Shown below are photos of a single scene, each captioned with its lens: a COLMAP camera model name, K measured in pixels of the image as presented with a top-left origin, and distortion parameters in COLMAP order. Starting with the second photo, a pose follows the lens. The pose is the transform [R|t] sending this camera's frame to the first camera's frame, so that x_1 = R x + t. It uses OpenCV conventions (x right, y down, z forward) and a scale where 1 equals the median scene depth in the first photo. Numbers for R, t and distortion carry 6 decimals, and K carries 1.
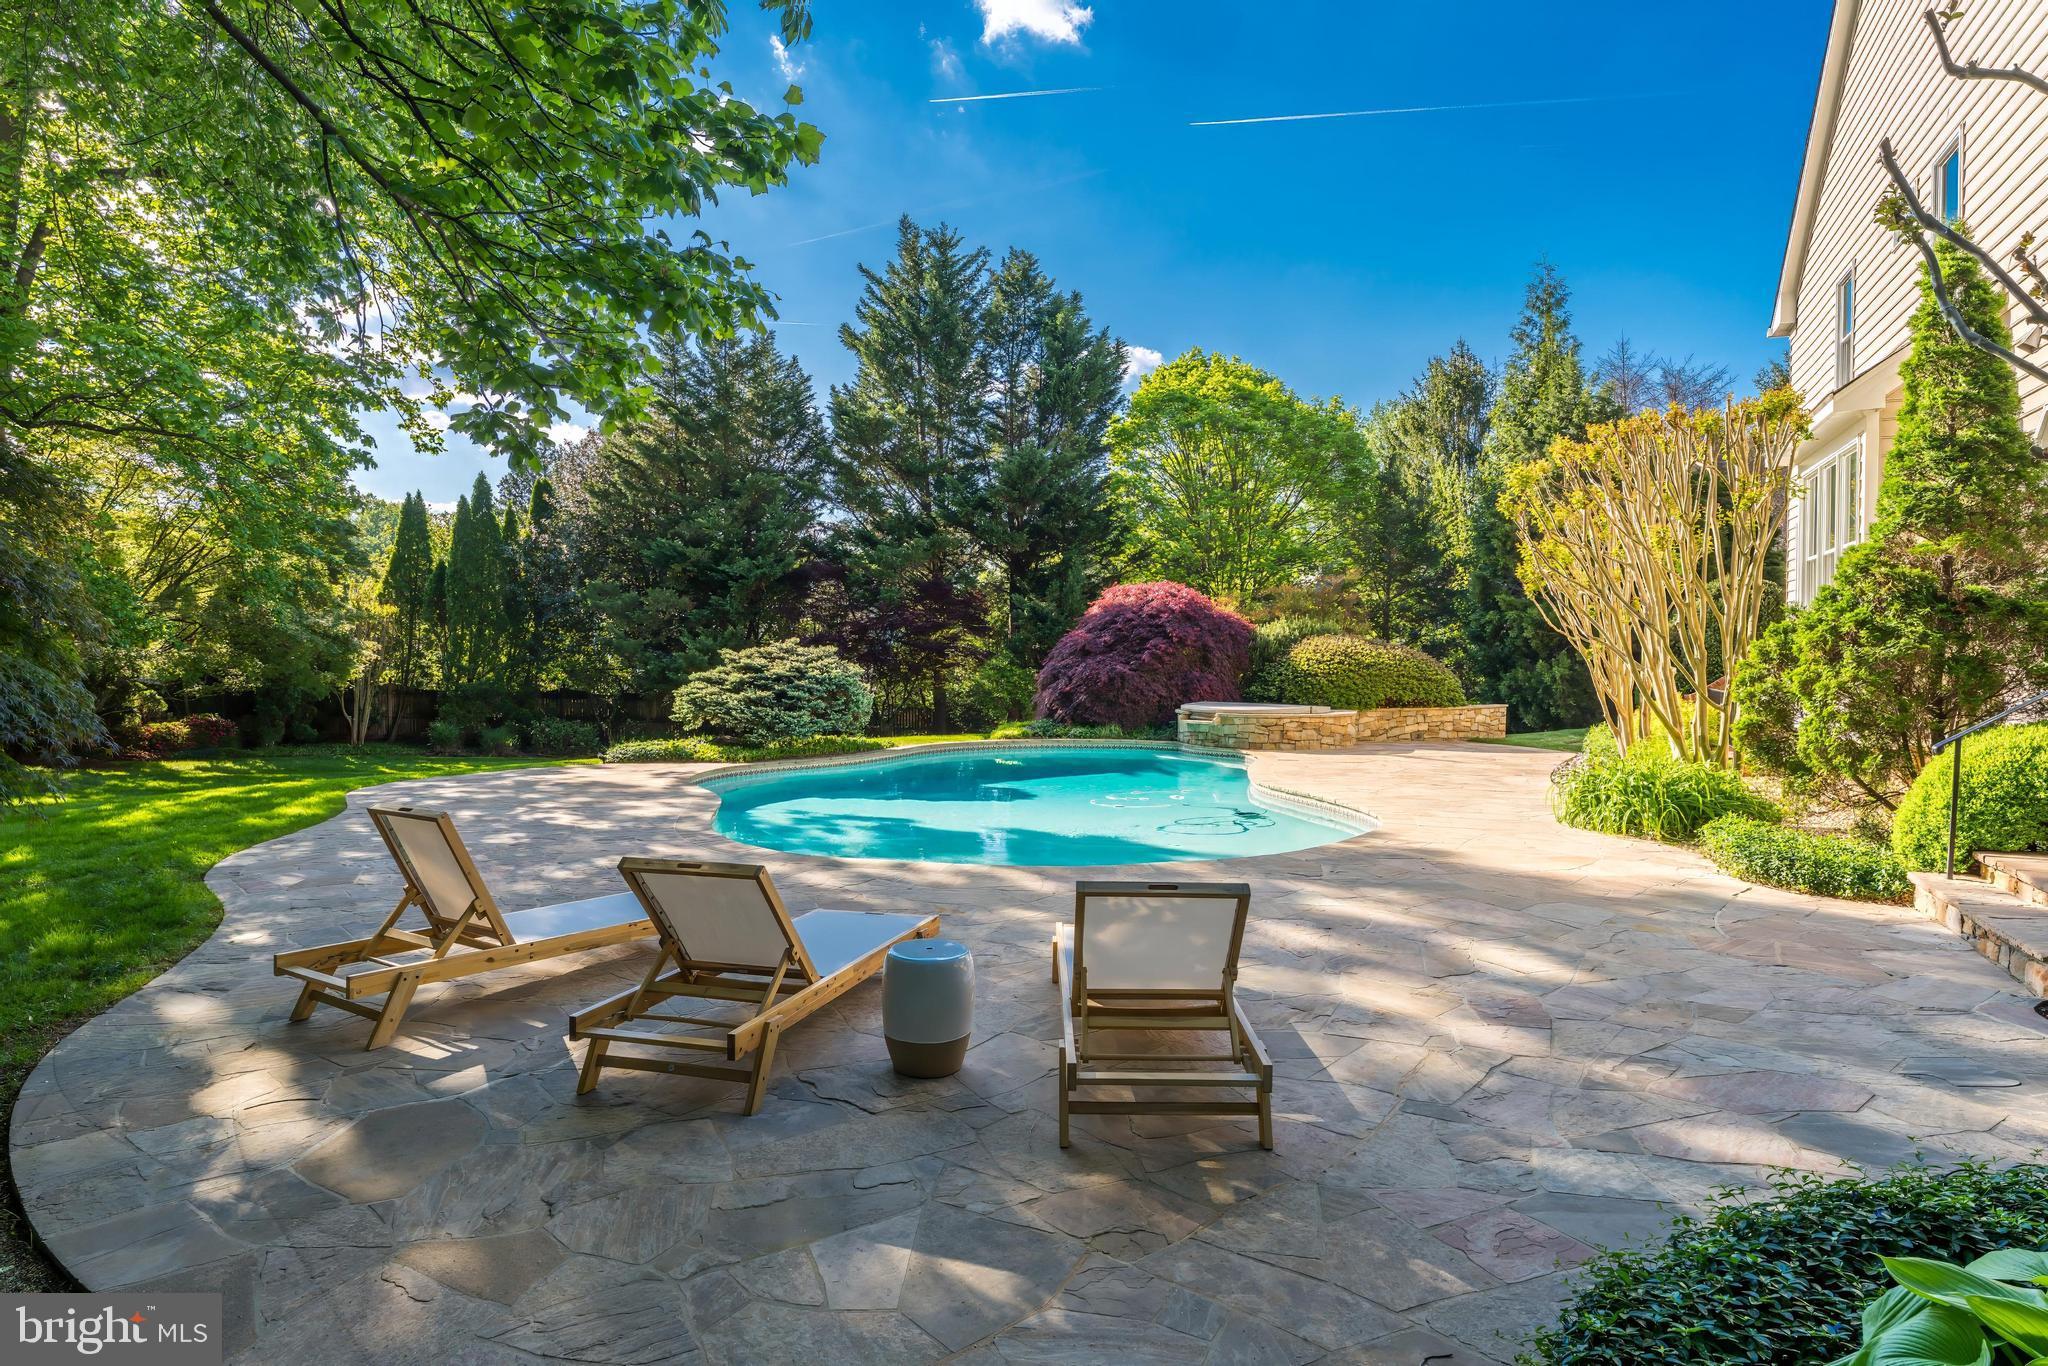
lens RADIAL K [[1190.3, 0, 1021.8], [0, 1190.3, 669.0], [0, 0, 1]] dist [0.002950, 0.001153]
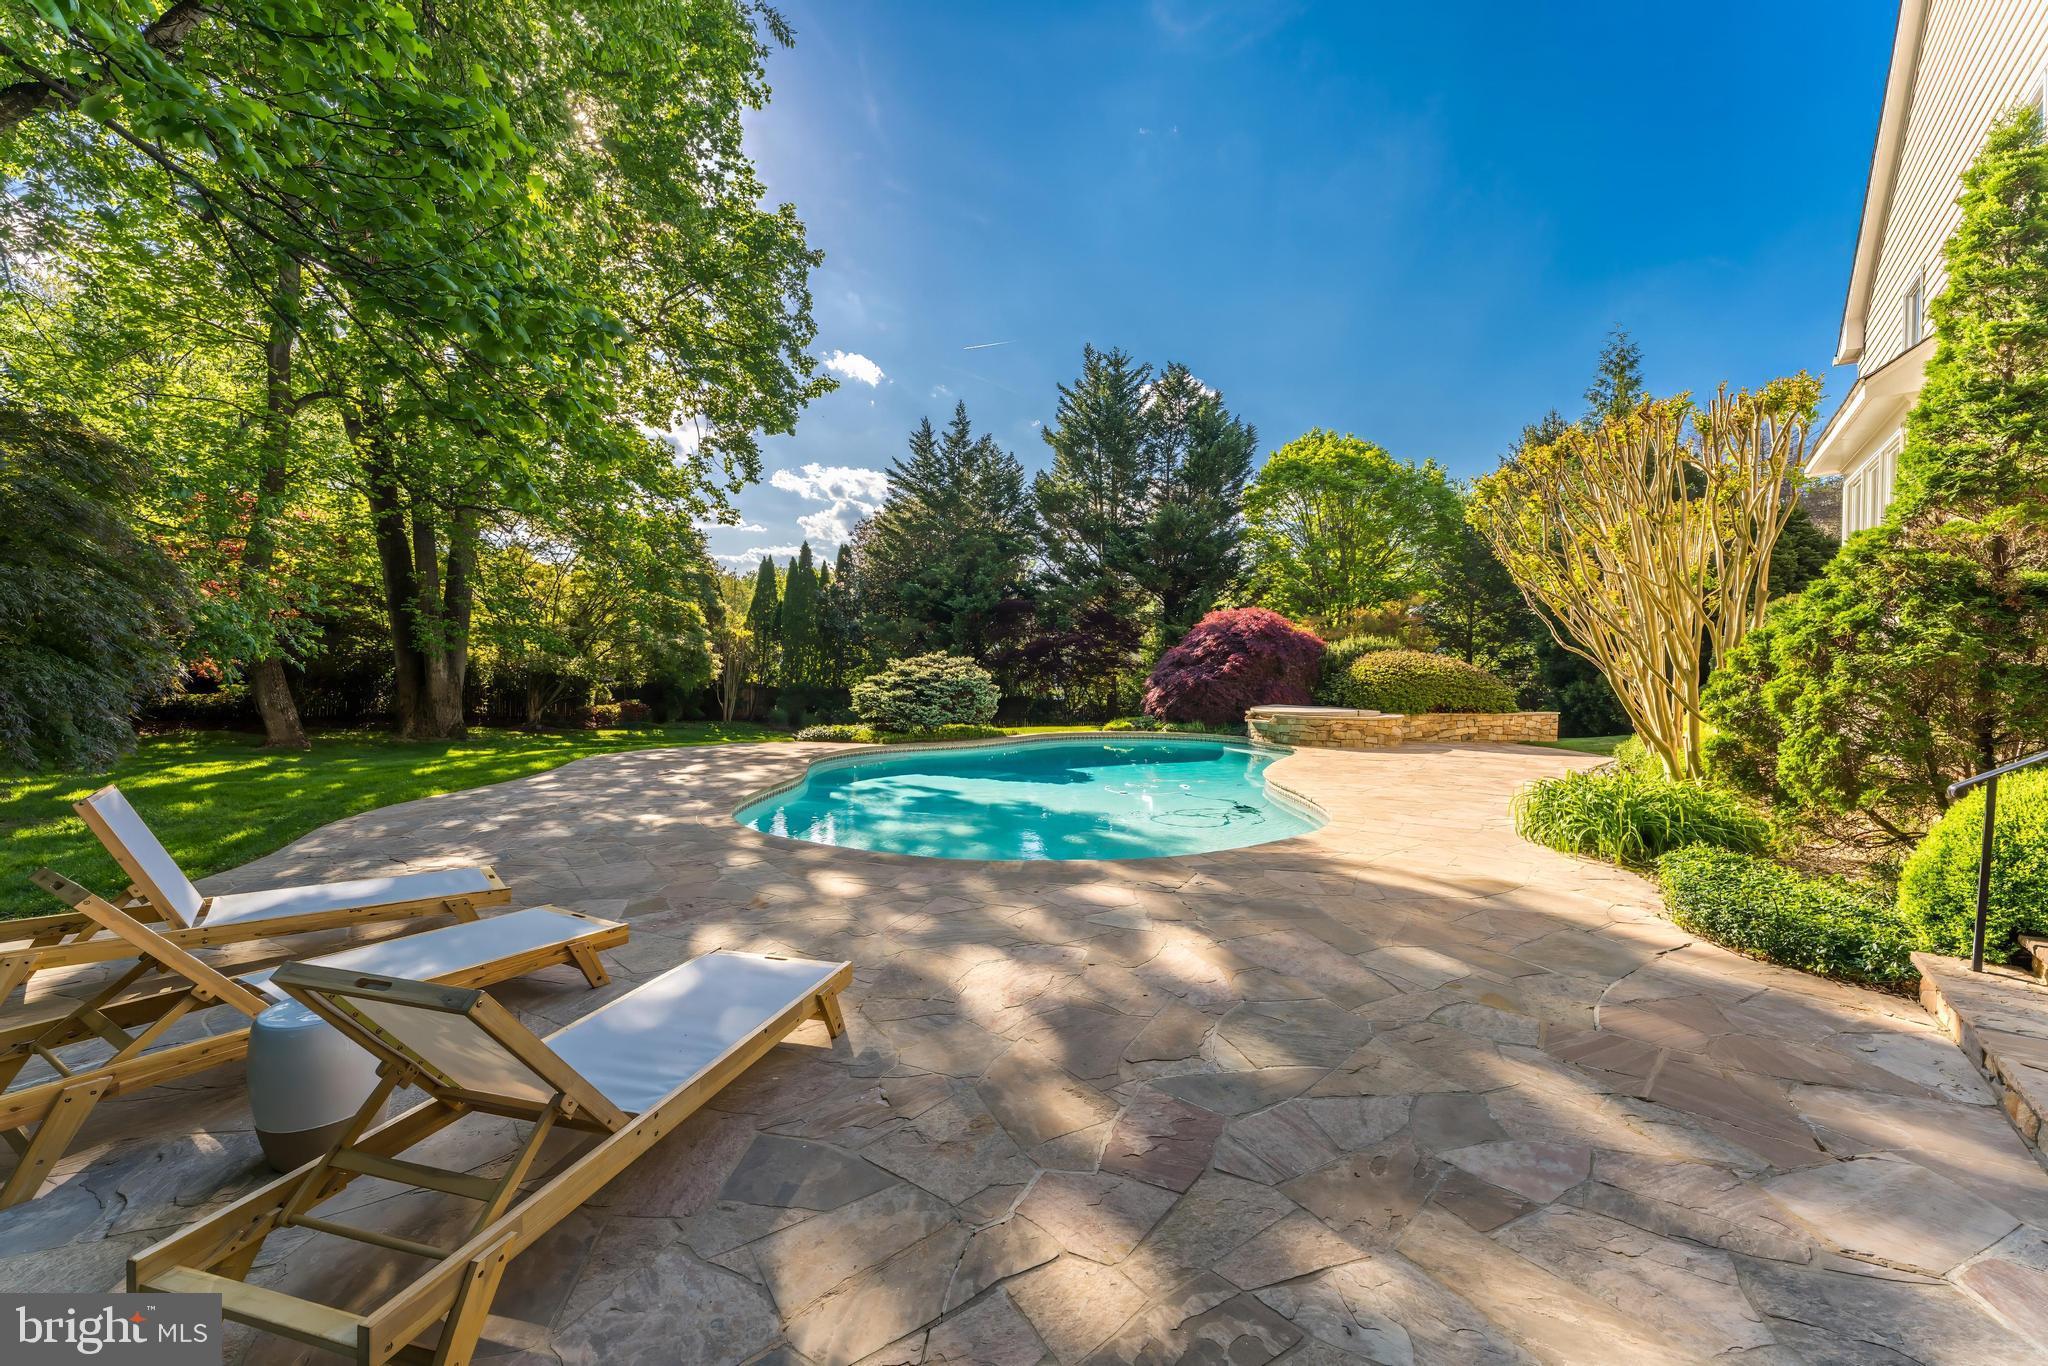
lens RADIAL K [[817.4, 0, 1025.6], [0, 817.4, 677.6], [0, 0, 1]] dist [0.000052, -0.000295]
pose [[0.969162, 0.011462, -0.246158, 0.118309], [-0.011391, 0.999934, 0.001714, 0.001204], [0.246162, 0.001142, 0.969228, 0.131721]]
